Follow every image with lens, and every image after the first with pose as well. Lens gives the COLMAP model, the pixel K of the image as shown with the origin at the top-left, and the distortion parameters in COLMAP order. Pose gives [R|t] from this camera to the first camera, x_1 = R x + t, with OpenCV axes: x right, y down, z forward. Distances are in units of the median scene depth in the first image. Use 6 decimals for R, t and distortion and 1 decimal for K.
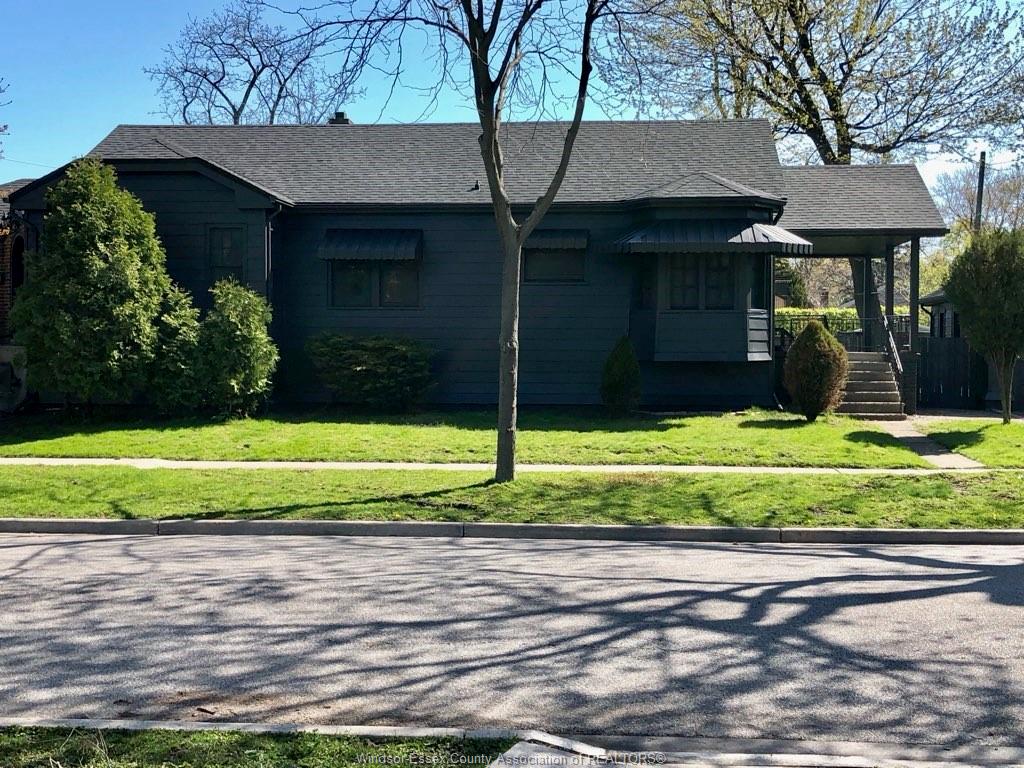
lens RADIAL K [[1375.0, 0, 512.3], [0, 1375.0, 384.4], [0, 0, 1]] dist [-0.025988, 0.000000]
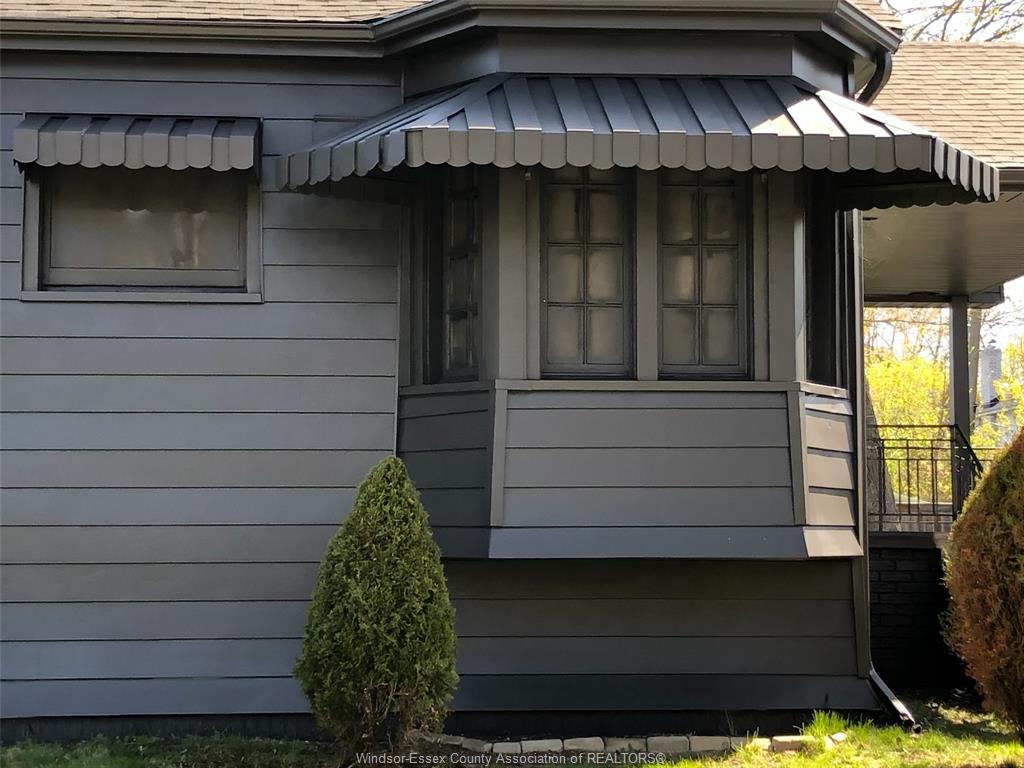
lens RADIAL K [[2093.0, 0, 511.0], [0, 2093.0, 383.6], [0, 0, 1]] dist [0.075202, 0.000000]
pose [[0.986513, 0.012392, 0.163211, 0.037381], [0.003900, 0.995068, -0.099121, -0.009797], [-0.163634, 0.098421, 0.981599, 0.572317]]
